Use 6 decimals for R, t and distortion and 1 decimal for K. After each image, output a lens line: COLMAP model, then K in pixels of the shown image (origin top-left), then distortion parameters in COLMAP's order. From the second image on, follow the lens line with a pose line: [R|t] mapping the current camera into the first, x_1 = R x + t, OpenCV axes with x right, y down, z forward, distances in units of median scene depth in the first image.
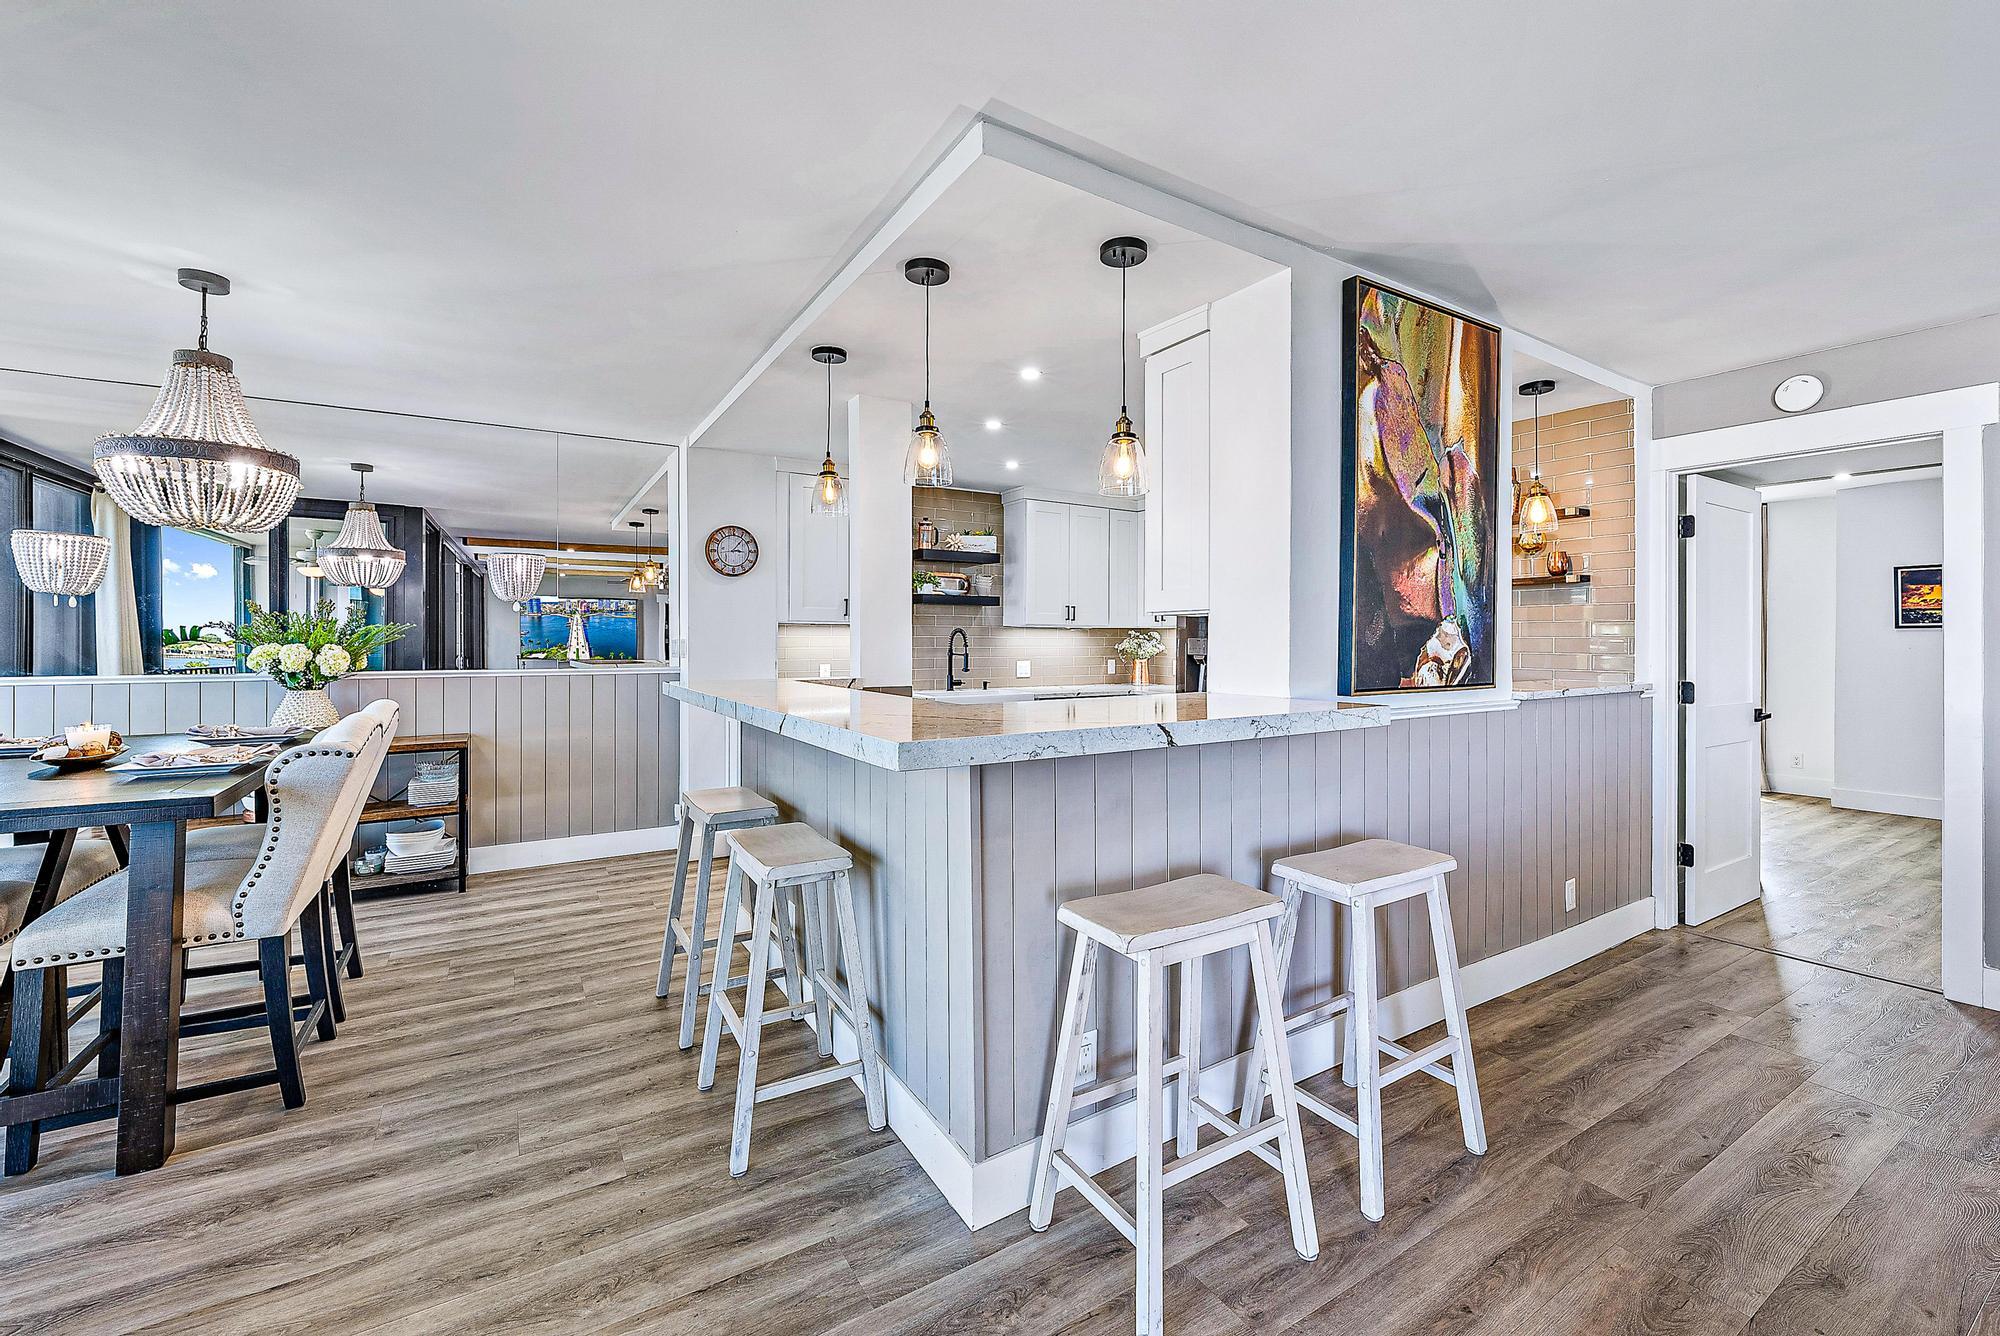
lens RADIAL K [[814.6, 0, 996.9], [0, 814.6, 651.0], [0, 0, 1]] dist [-0.000732, 0.001773]
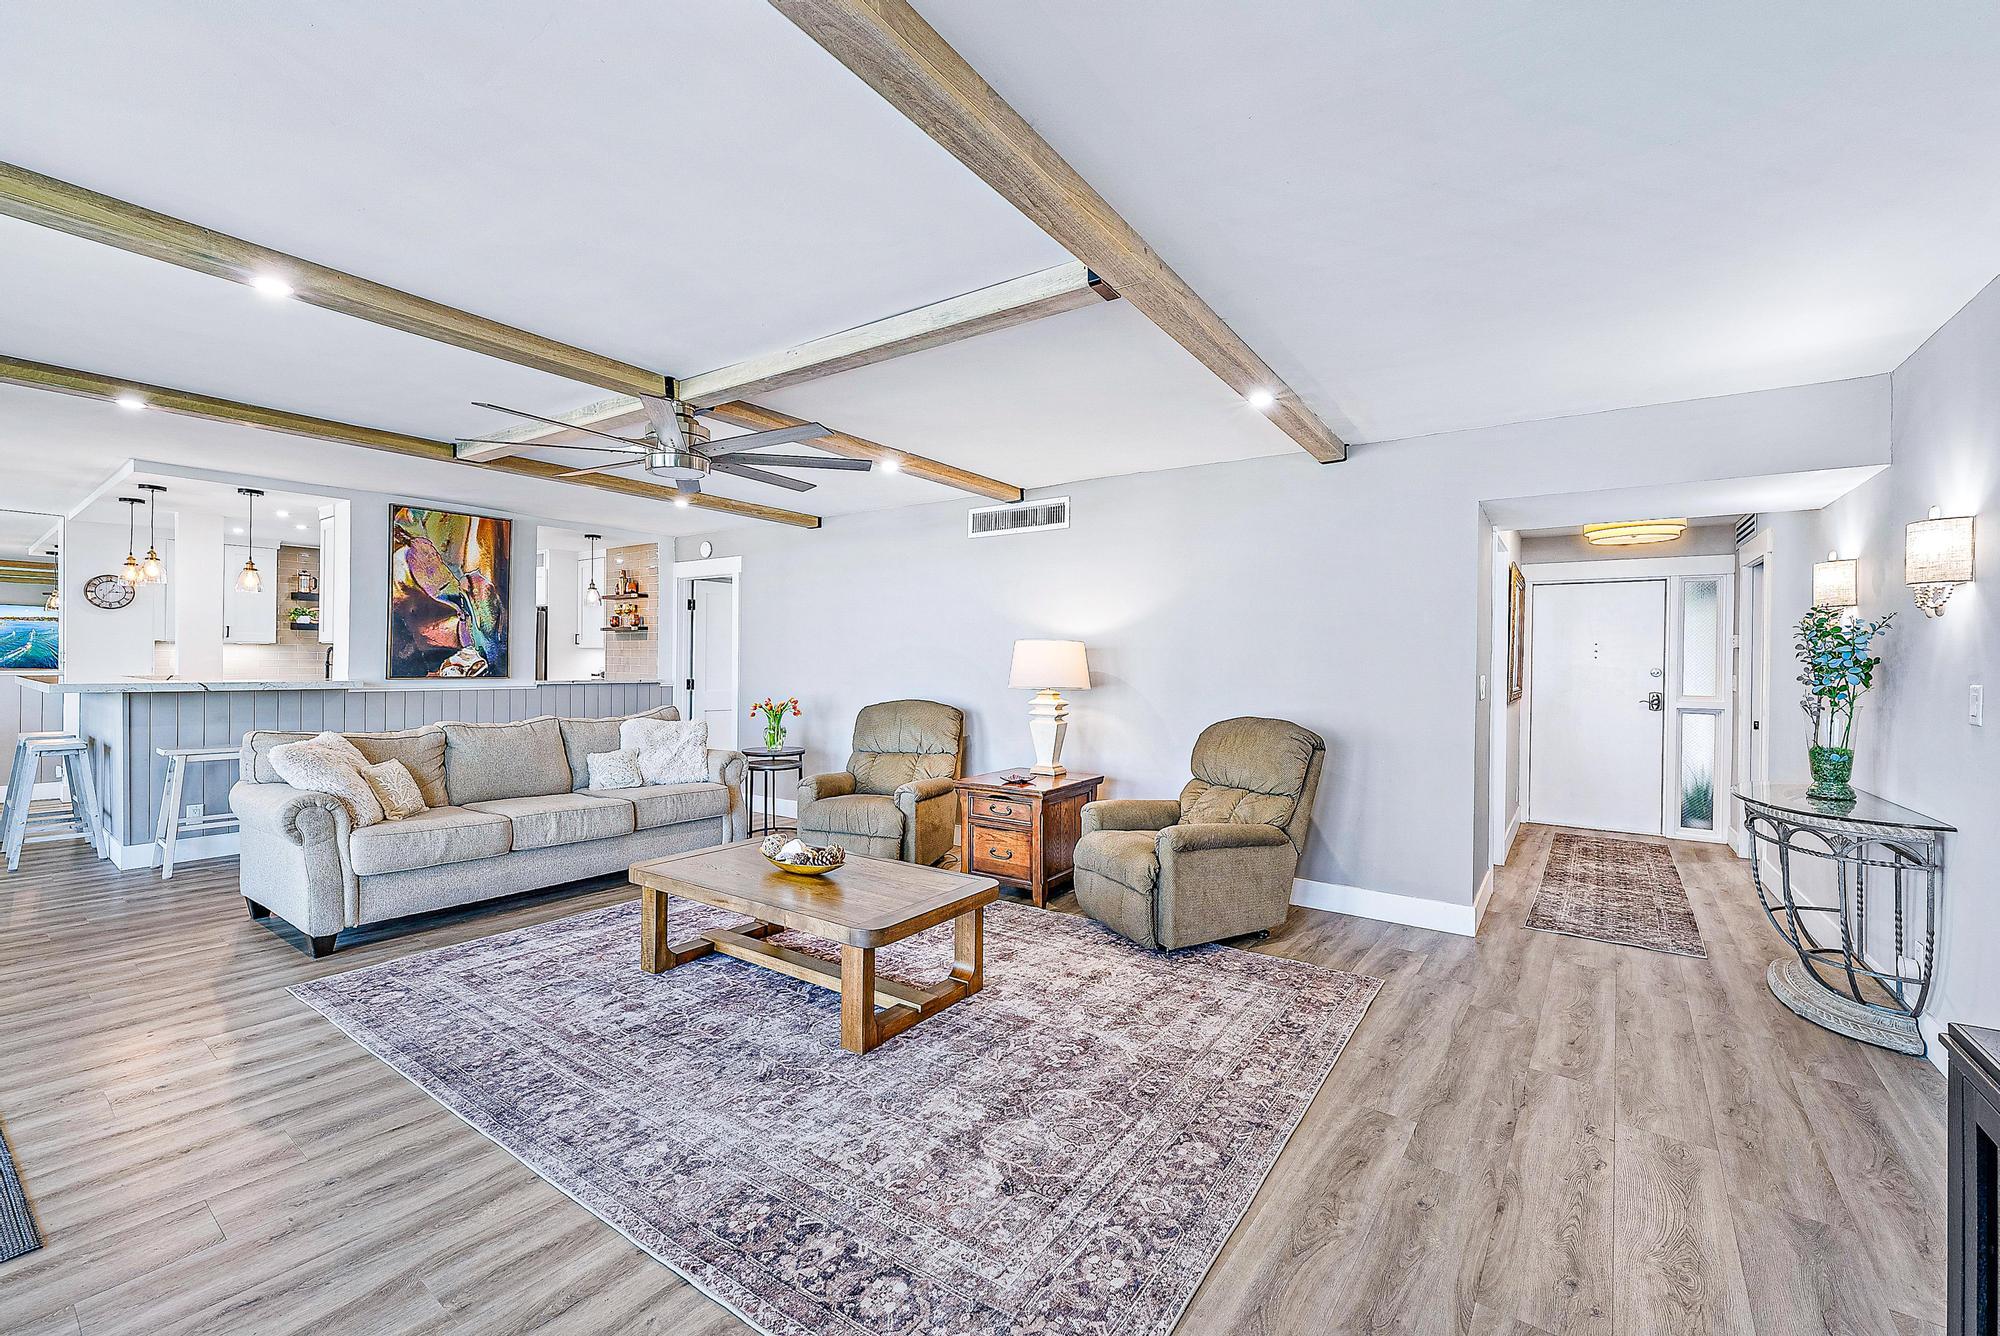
lens RADIAL K [[814.6, 0, 970.8], [0, 814.6, 670.8], [0, 0, 1]] dist [-0.000732, 0.001773]
pose [[0.932498, 0.007459, 0.361097, 1.062671], [-0.007422, 0.999971, -0.001491, 0.019373], [-0.361098, -0.001289, 0.932527, -1.676871]]
